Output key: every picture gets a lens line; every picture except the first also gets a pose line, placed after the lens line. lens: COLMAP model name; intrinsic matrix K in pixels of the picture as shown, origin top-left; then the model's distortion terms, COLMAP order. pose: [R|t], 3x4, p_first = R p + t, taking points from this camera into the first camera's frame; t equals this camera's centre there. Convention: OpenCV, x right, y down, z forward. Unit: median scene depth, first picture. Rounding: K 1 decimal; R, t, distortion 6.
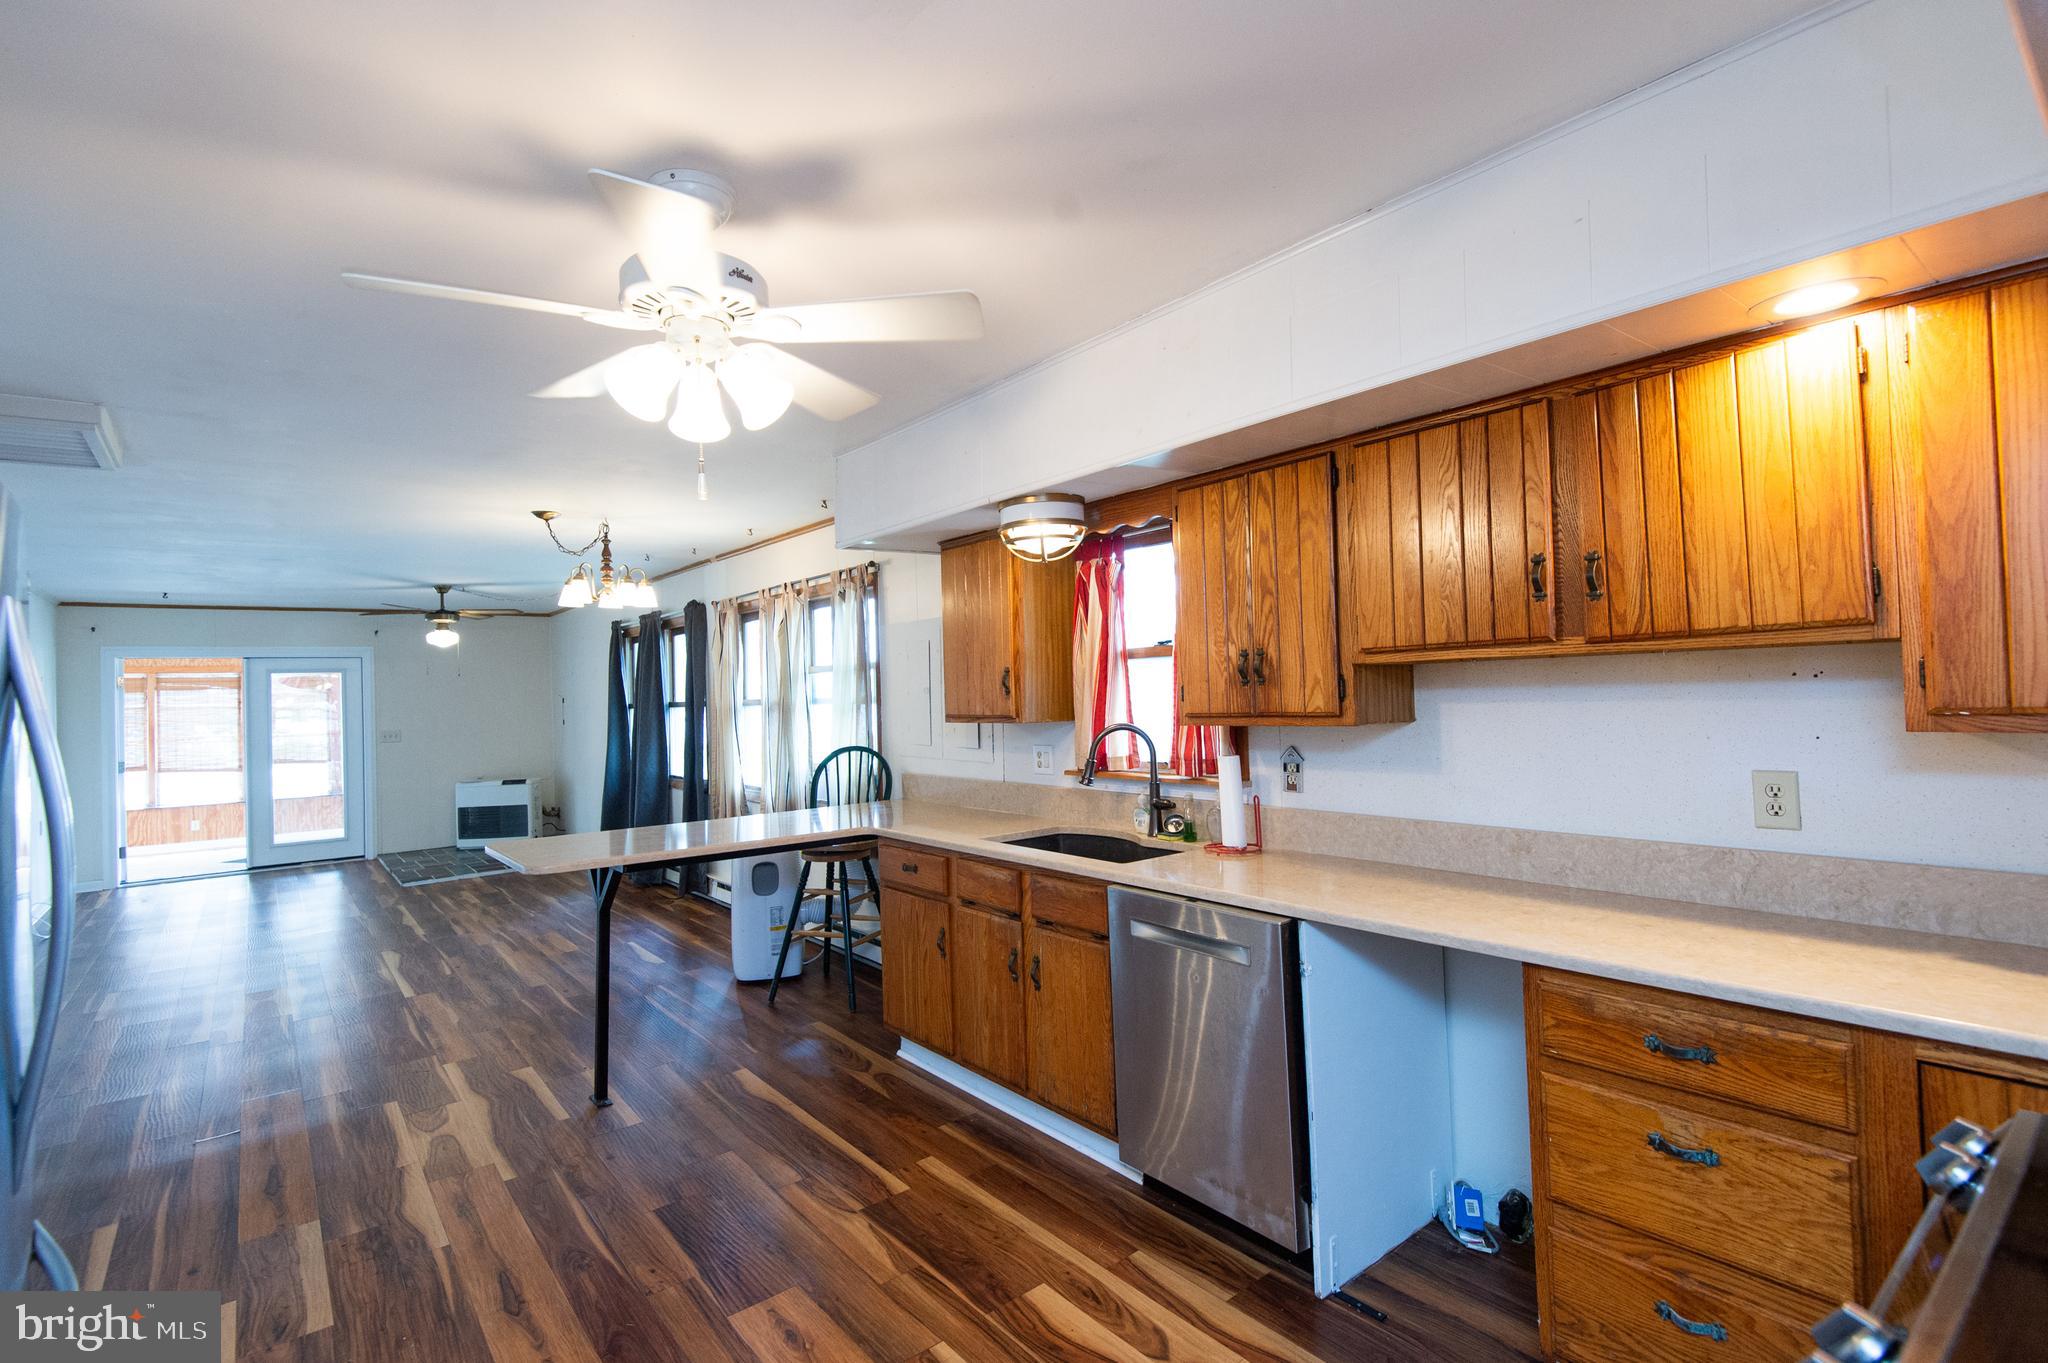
lens RADIAL K [[936.6, 0, 1024.0], [0, 936.6, 681.5], [0, 0, 1]] dist [0.040513, -0.026568]
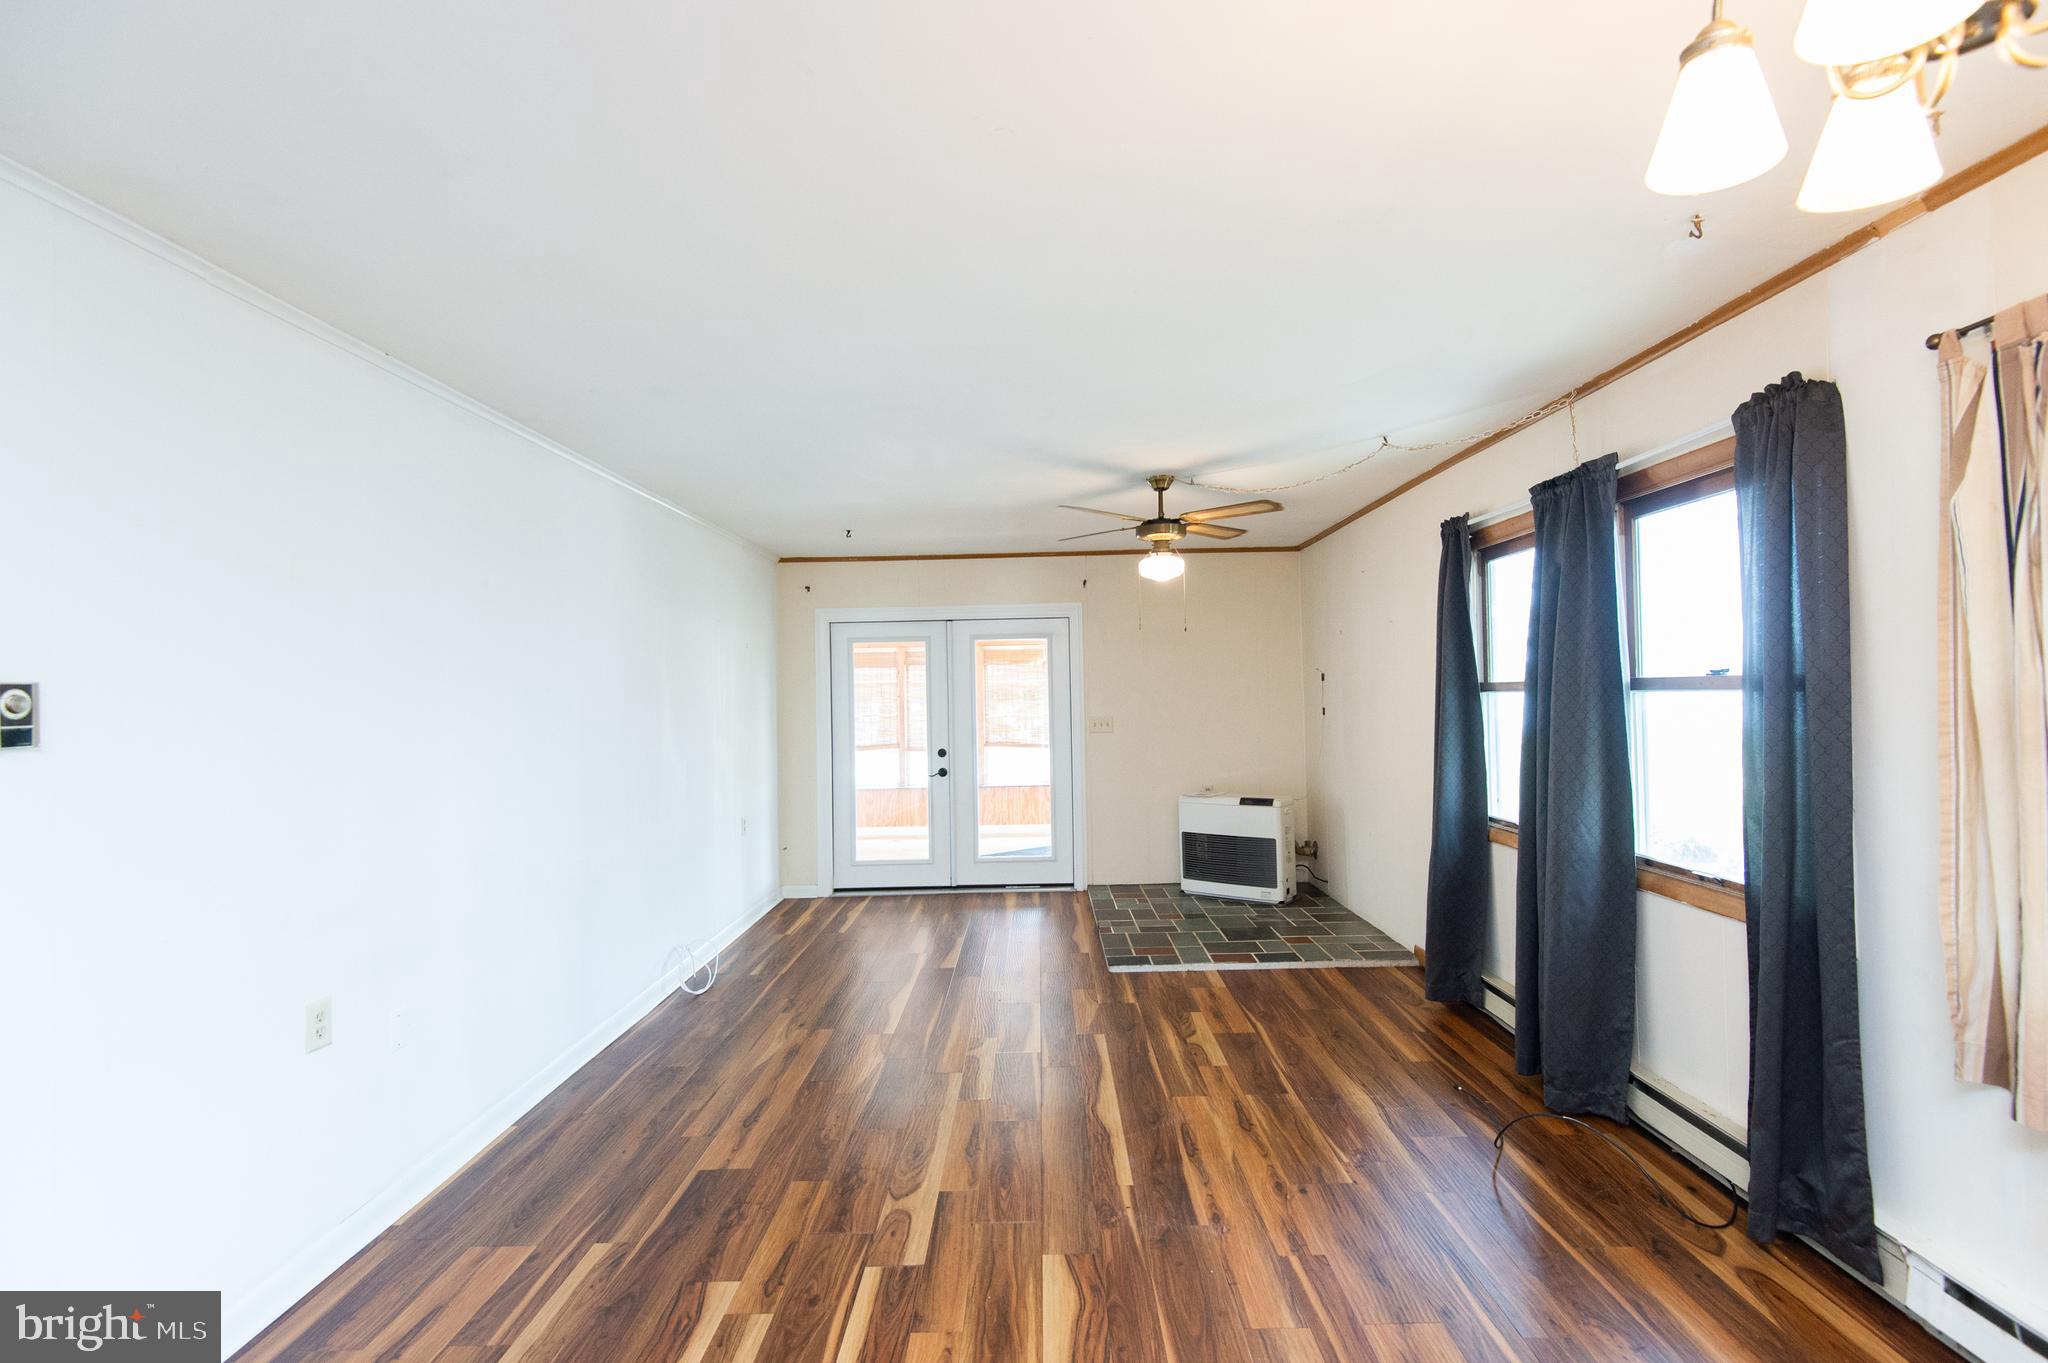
lens RADIAL K [[936.6, 0, 1024.0], [0, 936.6, 681.5], [0, 0, 1]] dist [0.040513, -0.026568]
pose [[0.767485, 0.006246, -0.641036, -0.266589], [0.007034, 0.999810, 0.018163, 0.011664], [0.641028, -0.018449, 0.767296, 0.433987]]
